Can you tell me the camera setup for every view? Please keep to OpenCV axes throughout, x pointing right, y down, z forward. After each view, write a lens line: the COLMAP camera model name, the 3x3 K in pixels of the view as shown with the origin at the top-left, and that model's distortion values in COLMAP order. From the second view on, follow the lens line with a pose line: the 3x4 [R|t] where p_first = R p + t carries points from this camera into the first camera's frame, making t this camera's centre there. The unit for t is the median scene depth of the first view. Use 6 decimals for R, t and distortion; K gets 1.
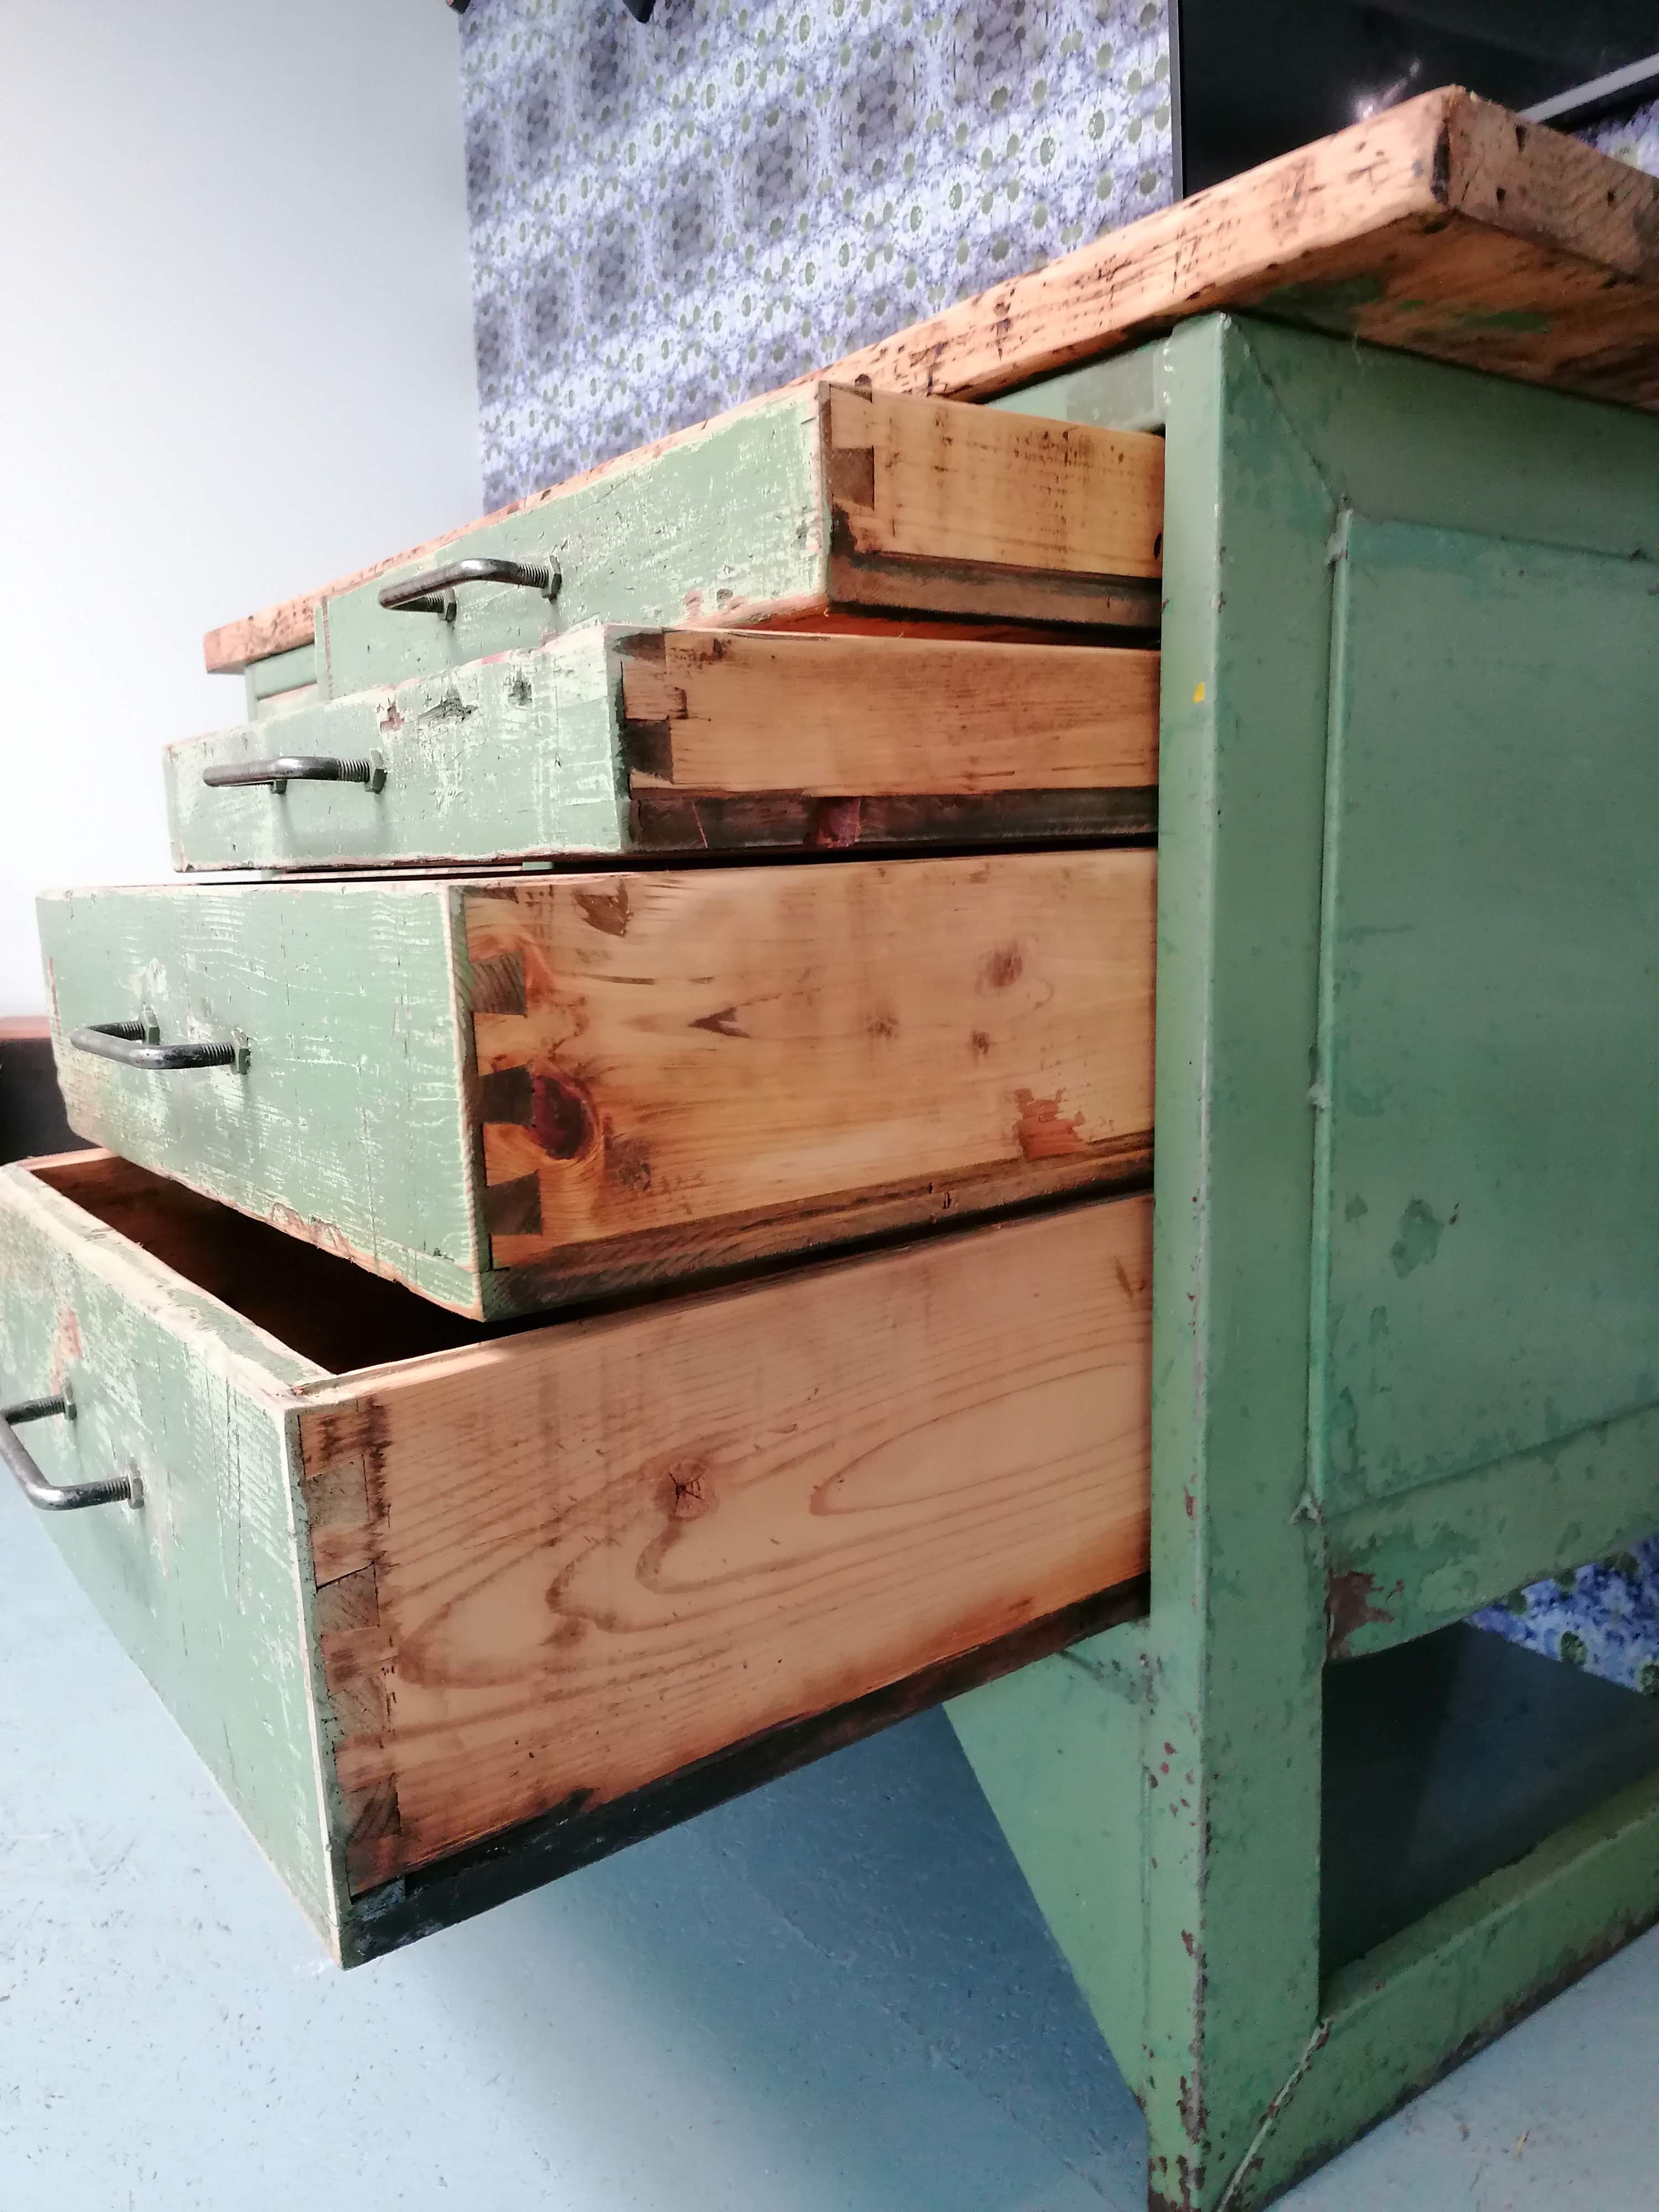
lens RADIAL K [[1670.0, 0, 823.3], [0, 1670.0, 1104.1], [0, 0, 1]] dist [0.110575, -0.149873]
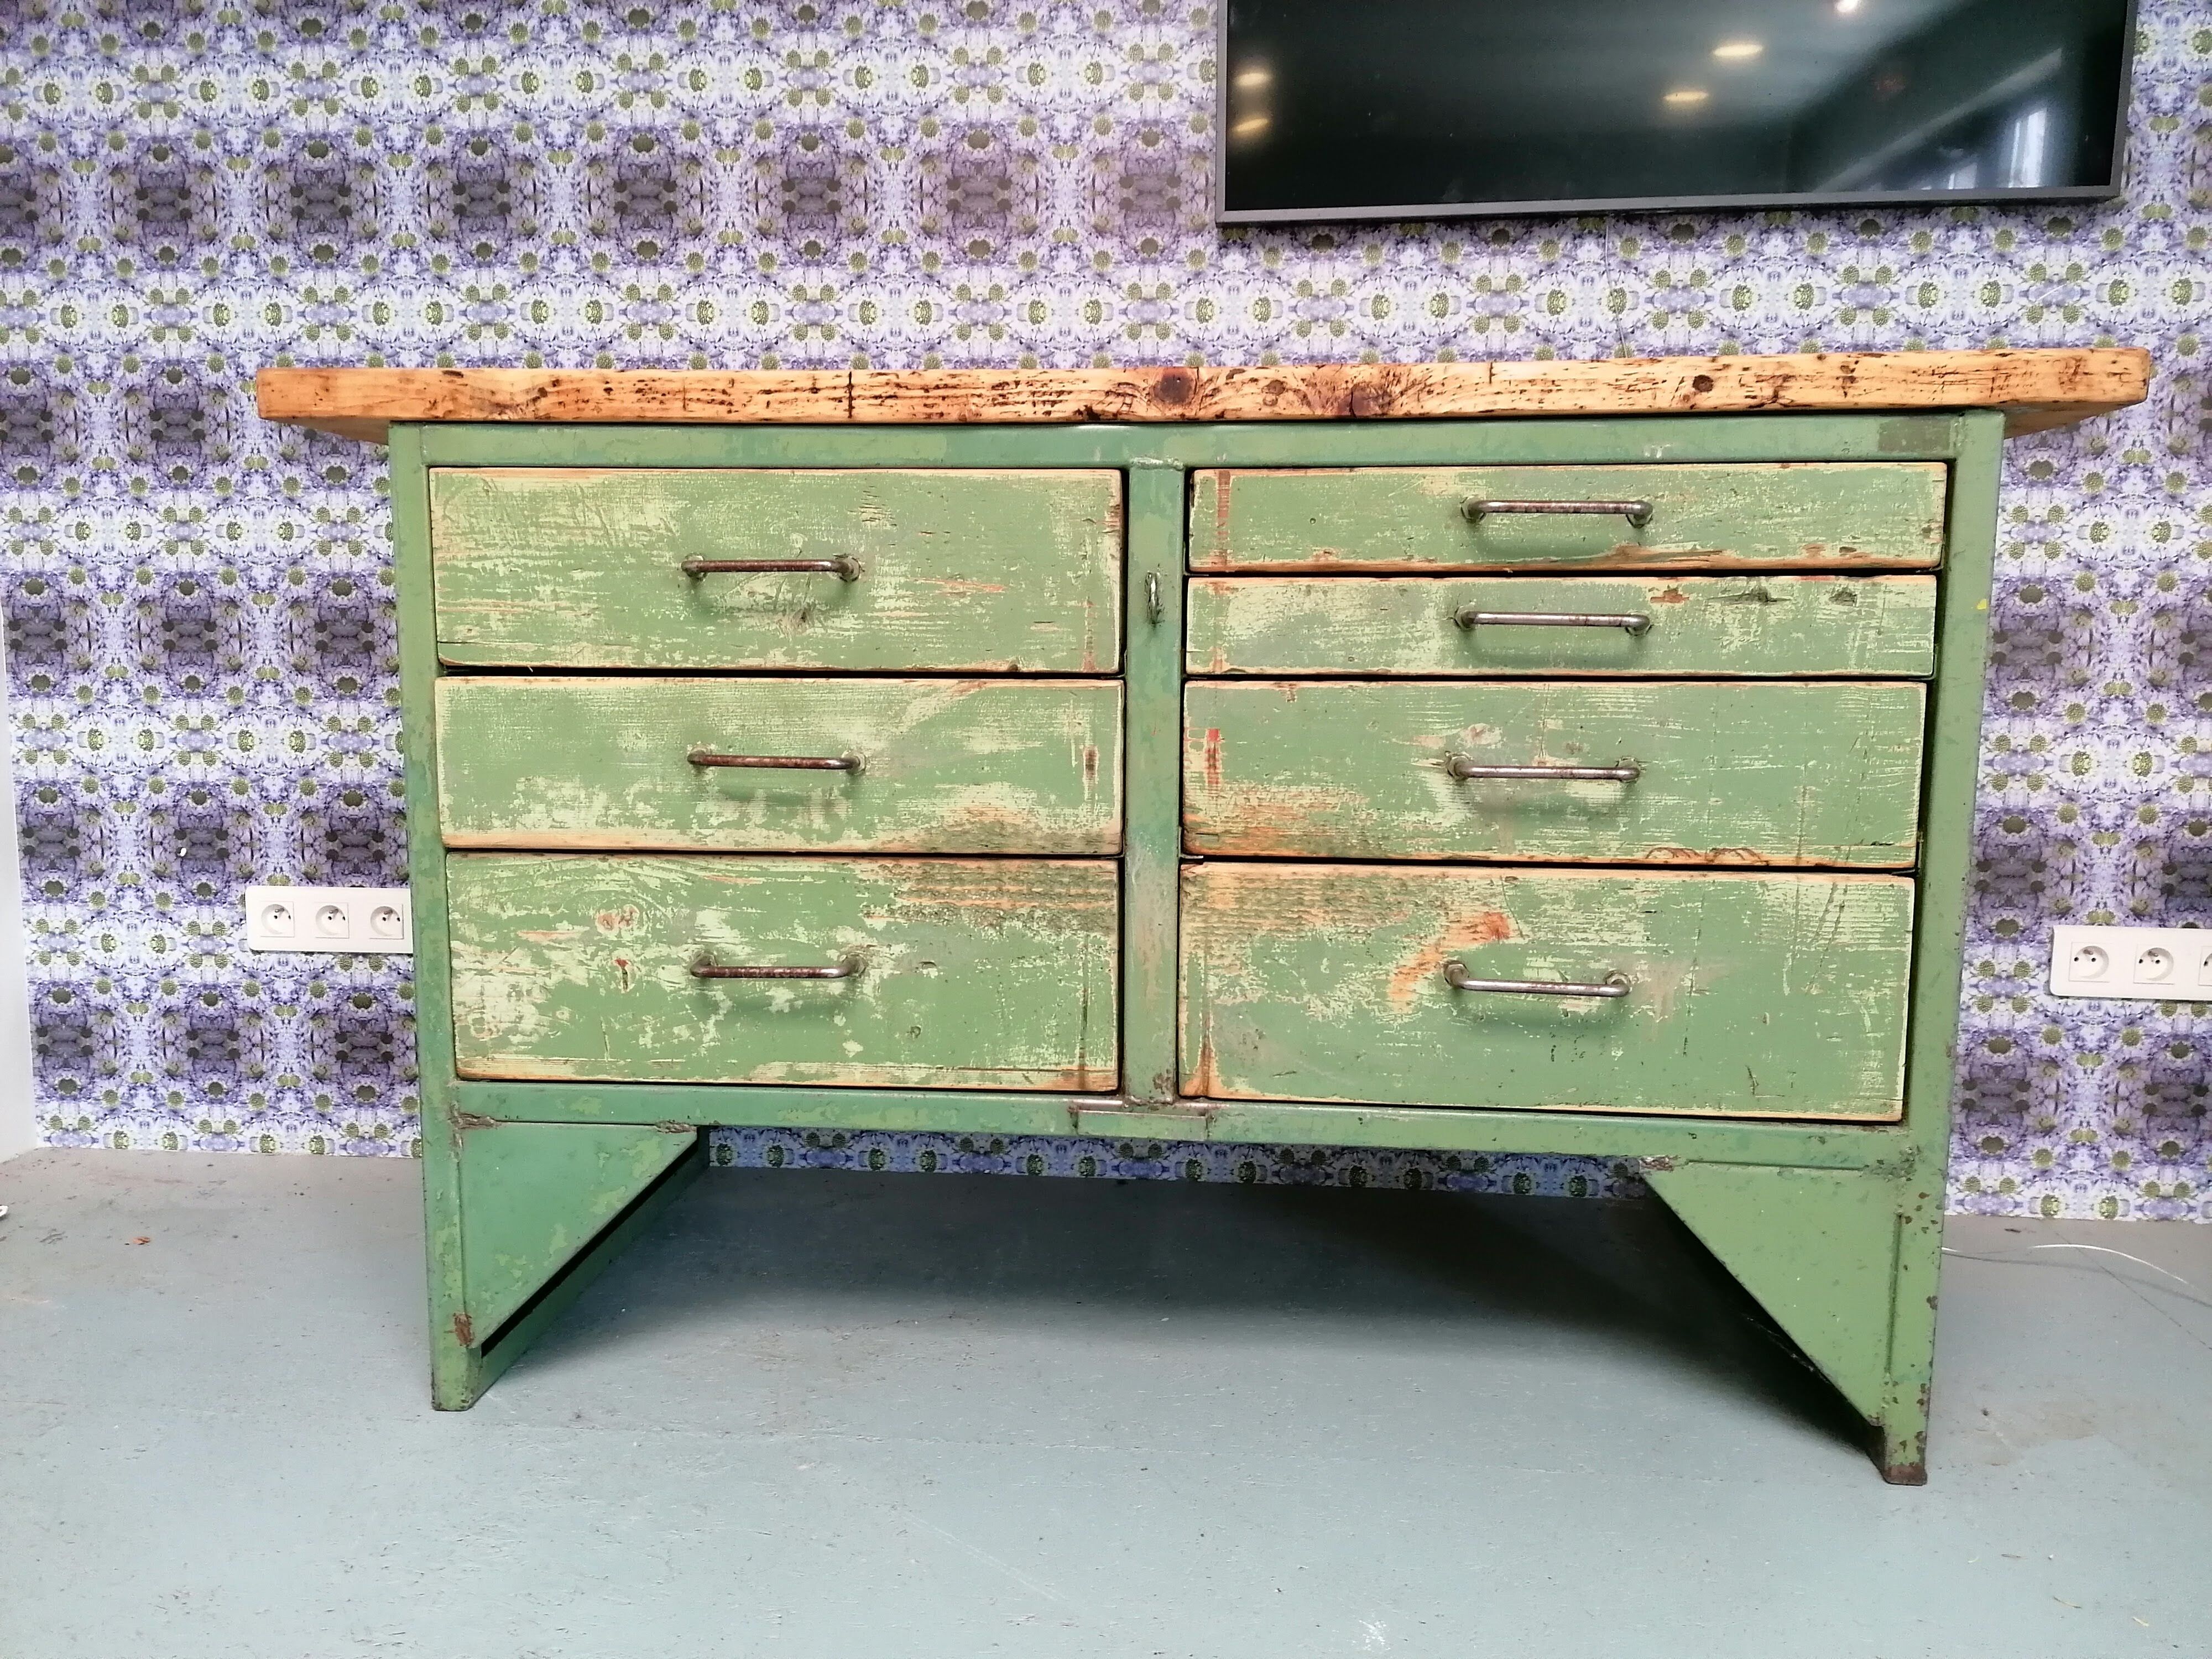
lens RADIAL K [[1670.0, 0, 1107.0], [0, 1670.0, 822.6], [0, 0, 1]] dist [0.110575, -0.149873]
pose [[0.651980, -0.063546, 0.755569, -1.691667], [0.085780, 0.996266, 0.009771, -0.096904], [-0.753369, 0.058442, 0.654996, 0.470225]]
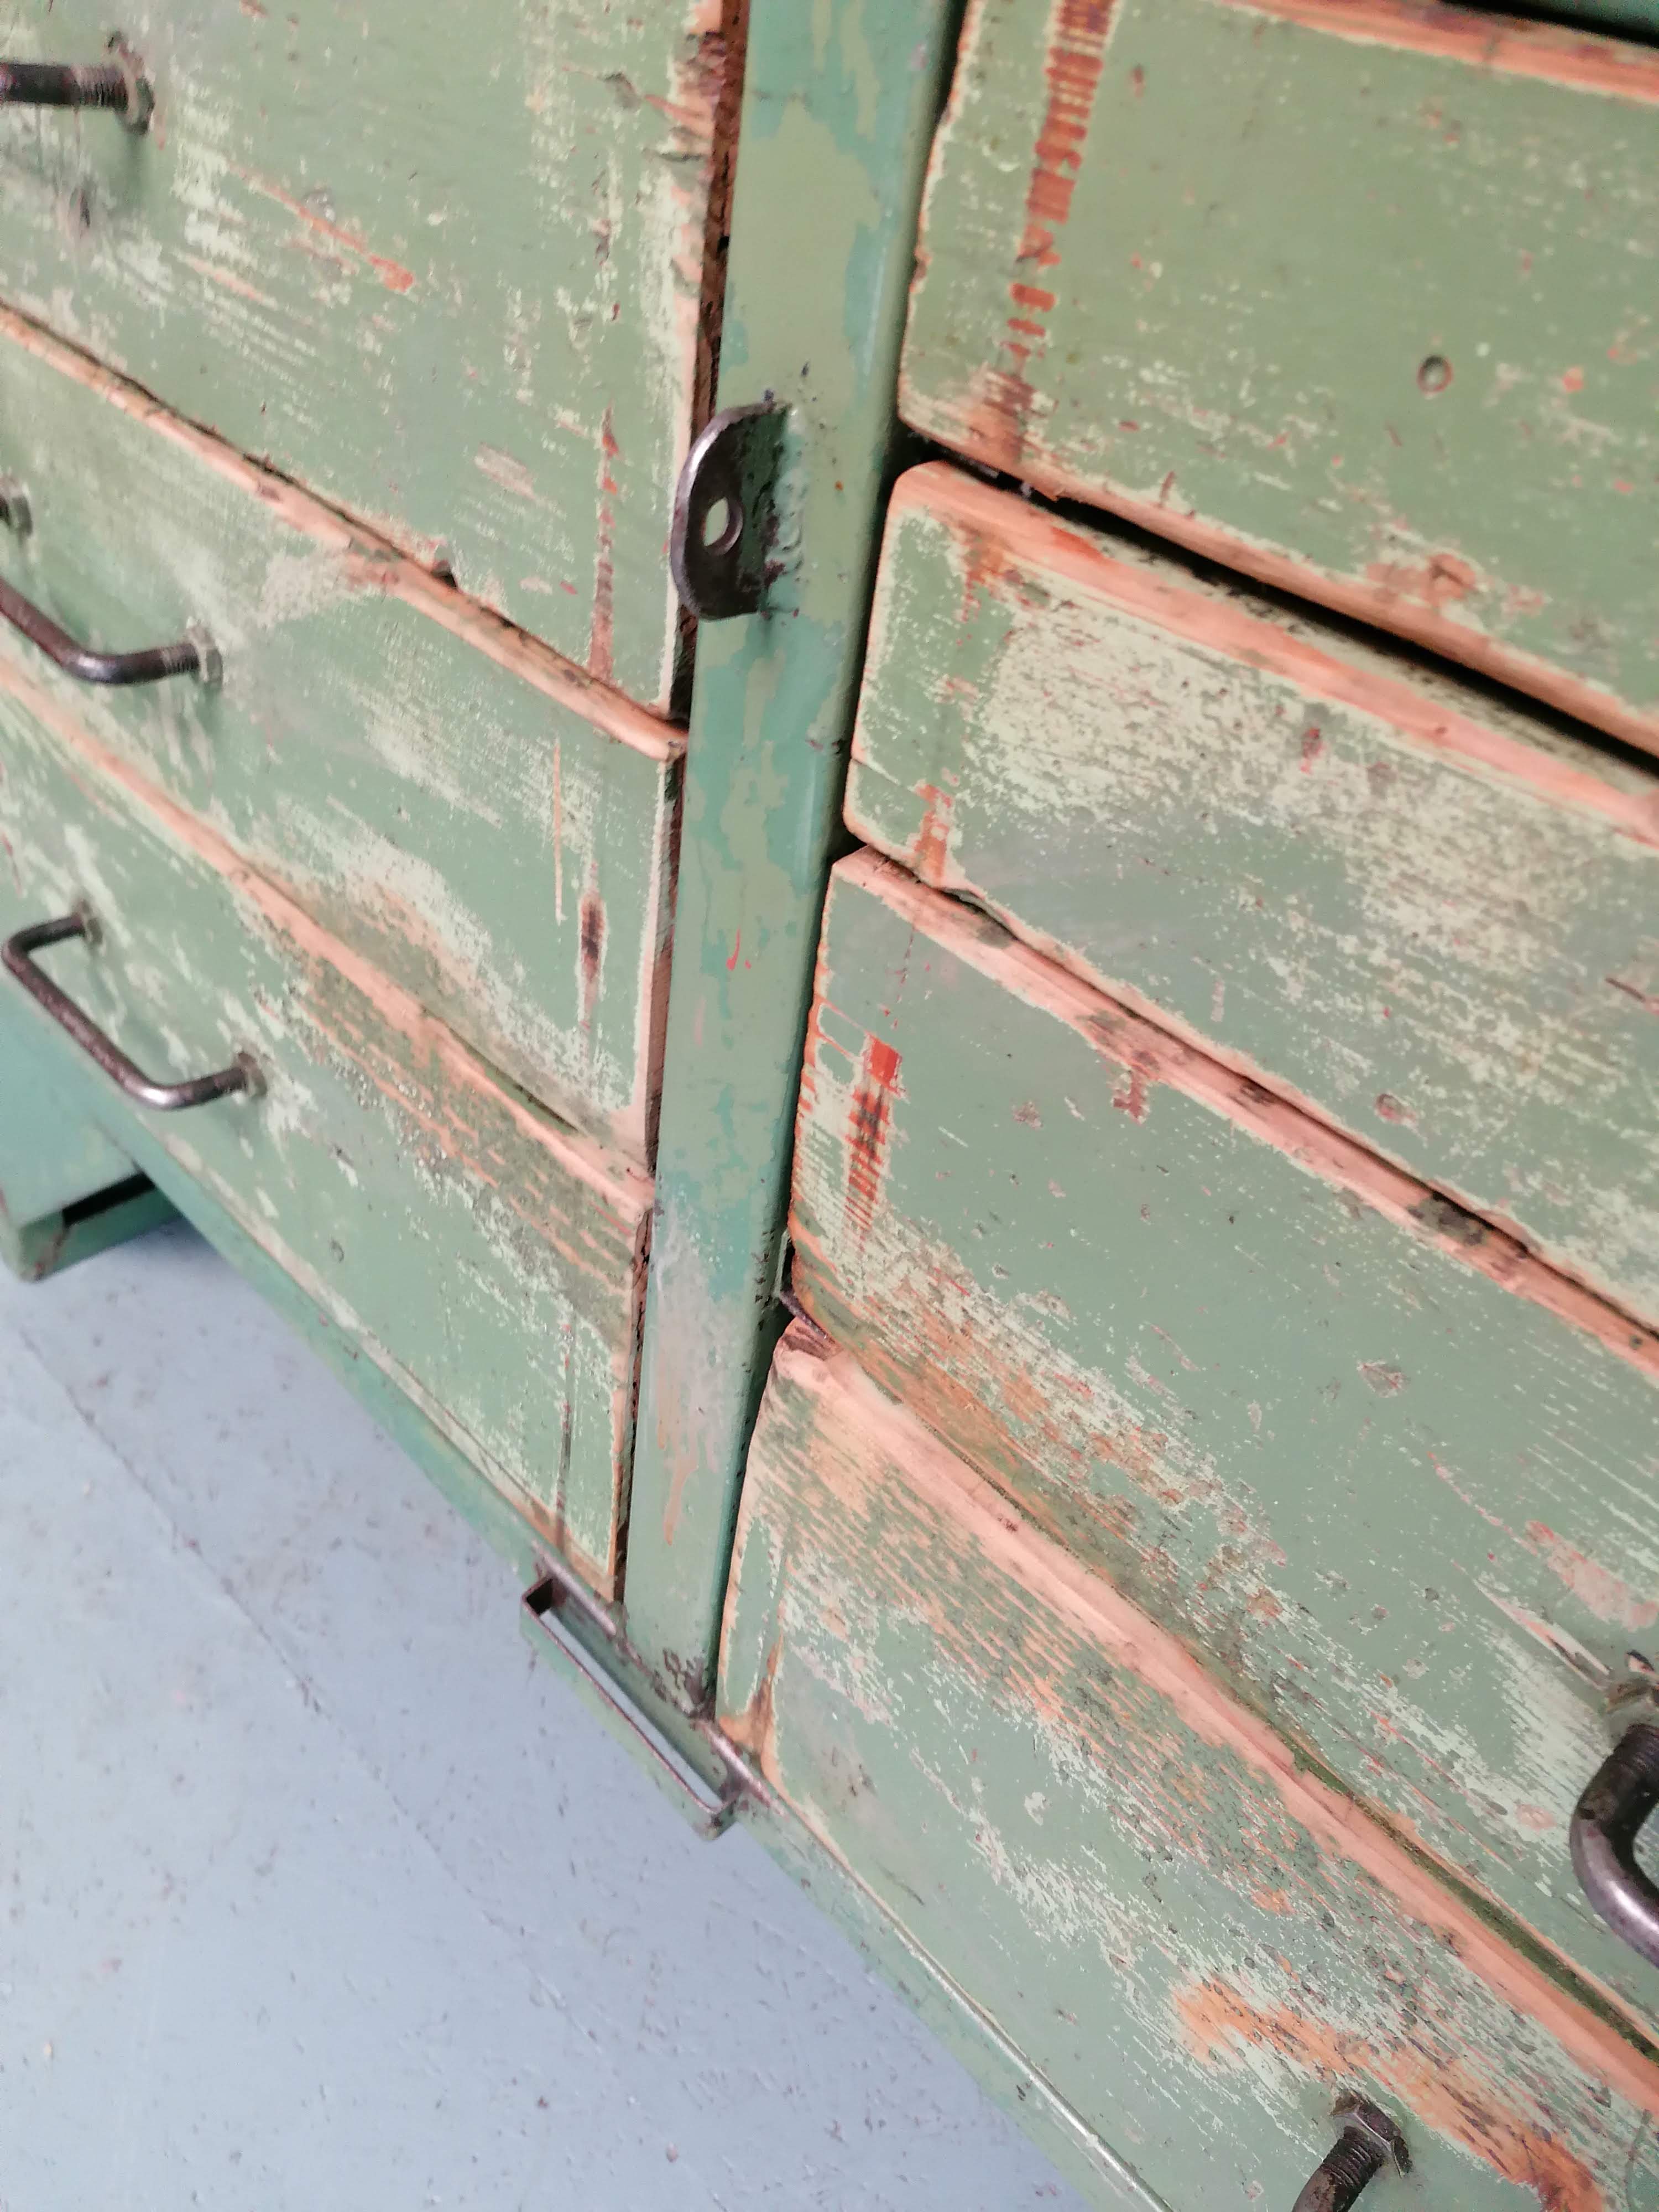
lens RADIAL K [[1670.0, 0, 832.8], [0, 1670.0, 1106.4], [0, 0, 1]] dist [0.110575, -0.149873]
pose [[0.976283, 0.008527, 0.216331, -0.359047], [-0.121634, 0.848220, 0.515488, -0.413522], [-0.179101, -0.529576, 0.829140, 1.144039]]
